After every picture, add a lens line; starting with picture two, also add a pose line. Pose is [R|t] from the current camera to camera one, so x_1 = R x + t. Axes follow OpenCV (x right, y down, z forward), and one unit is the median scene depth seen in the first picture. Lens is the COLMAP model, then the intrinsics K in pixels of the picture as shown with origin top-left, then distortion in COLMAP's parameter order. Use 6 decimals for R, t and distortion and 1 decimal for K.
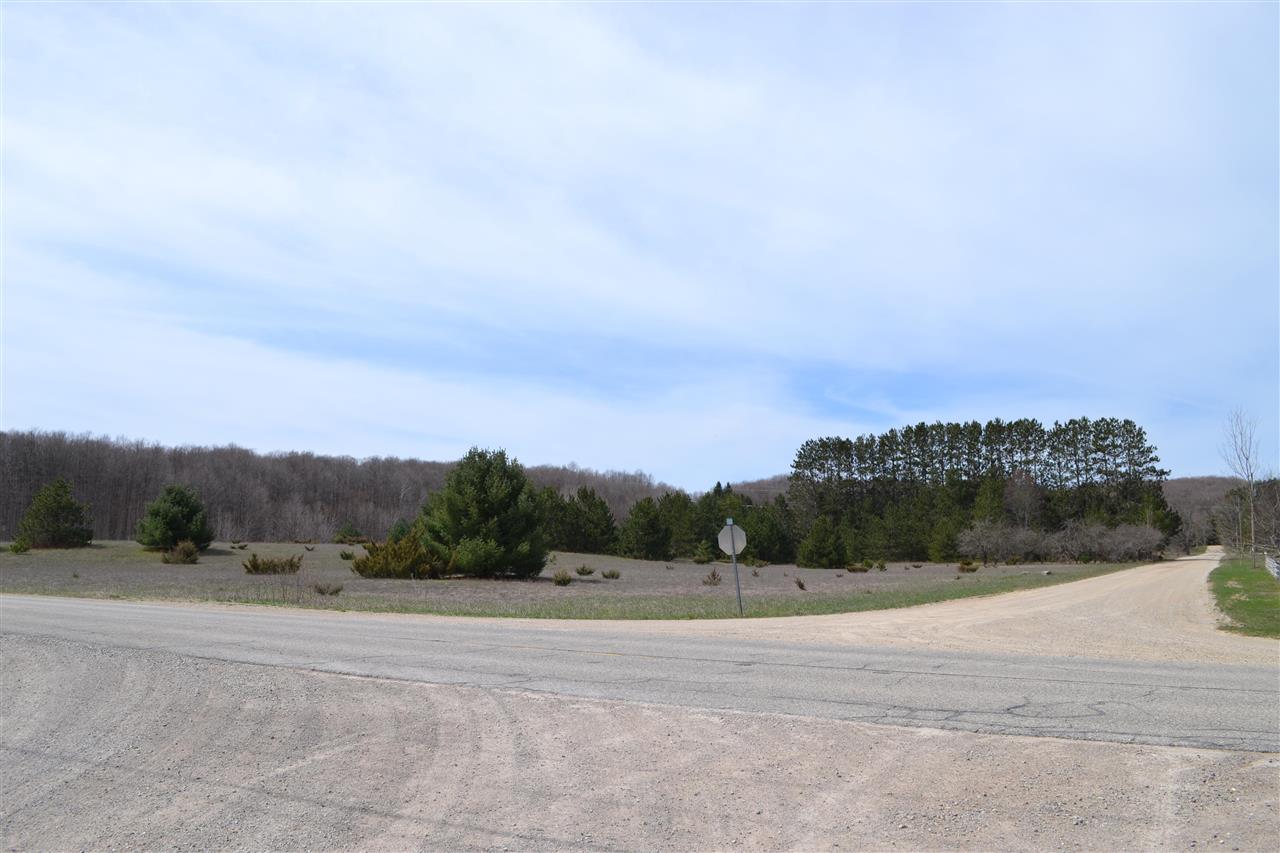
lens RADIAL K [[1022.7, 0, 636.6], [0, 1022.7, 428.5], [0, 0, 1]] dist [-0.082640, 0.011612]
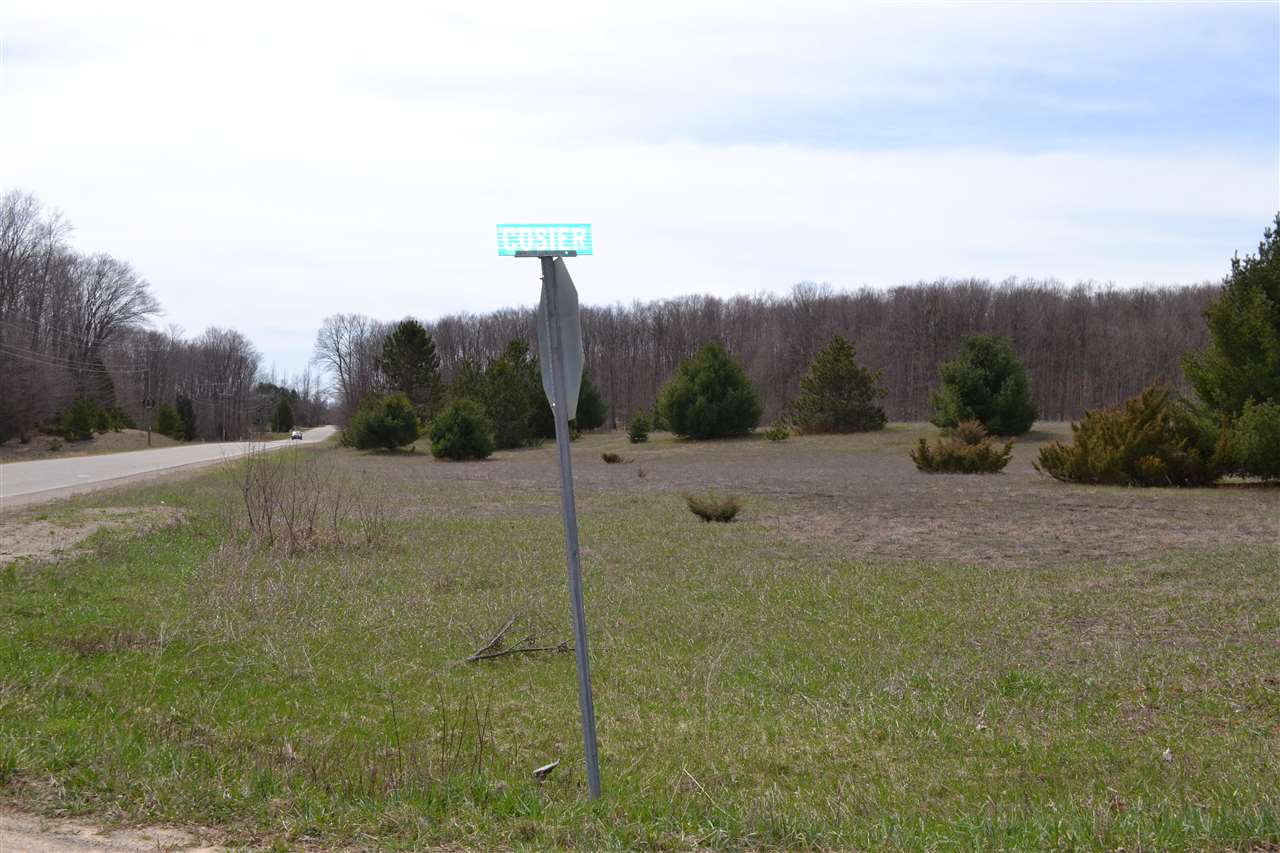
lens RADIAL K [[1416.1, 0, 640.0], [0, 1416.1, 426.5], [0, 0, 1]] dist [-0.014568, -0.011105]
pose [[0.684165, -0.007238, -0.729292, 0.069376], [0.090445, 0.993074, 0.074992, 0.028373], [0.723698, -0.117268, 0.680081, 0.224011]]
